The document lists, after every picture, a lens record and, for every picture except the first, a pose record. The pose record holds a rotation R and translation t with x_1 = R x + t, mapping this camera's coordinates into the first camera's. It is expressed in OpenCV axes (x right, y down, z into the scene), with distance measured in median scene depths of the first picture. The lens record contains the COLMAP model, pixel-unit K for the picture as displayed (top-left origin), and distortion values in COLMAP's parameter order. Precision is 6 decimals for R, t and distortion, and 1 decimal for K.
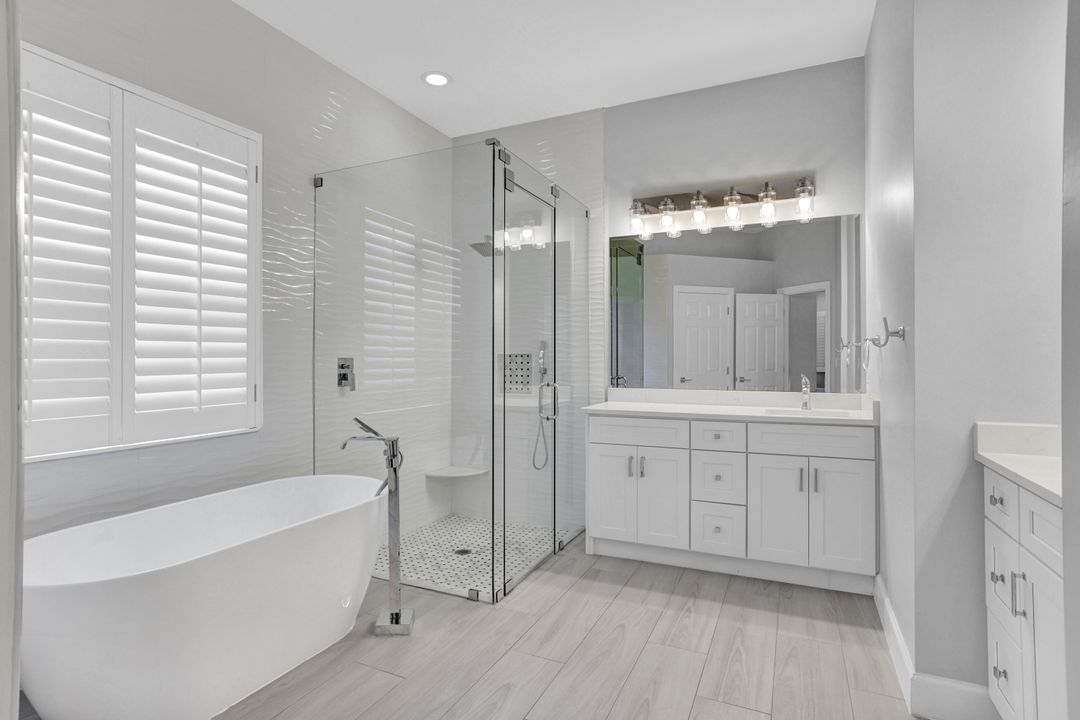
lens RADIAL K [[551.6, 0, 540.3], [0, 551.6, 362.7], [0, 0, 1]] dist [-0.000922, 0.000070]
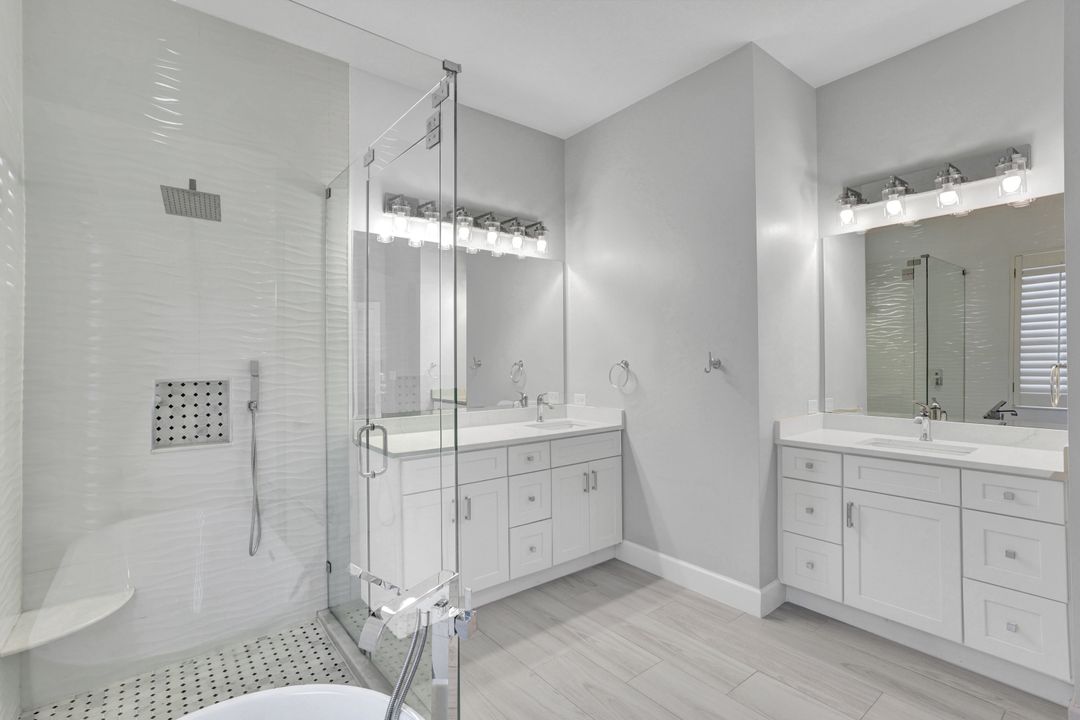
lens RADIAL K [[505.6, 0, 539.8], [0, 505.6, 352.1], [0, 0, 1]] dist [-0.027505, -0.000488]
pose [[0.454290, 0.001842, 0.890852, -0.560571], [0.006898, 0.999961, -0.005585, -0.065603], [-0.890827, 0.008682, 0.454259, 0.611351]]
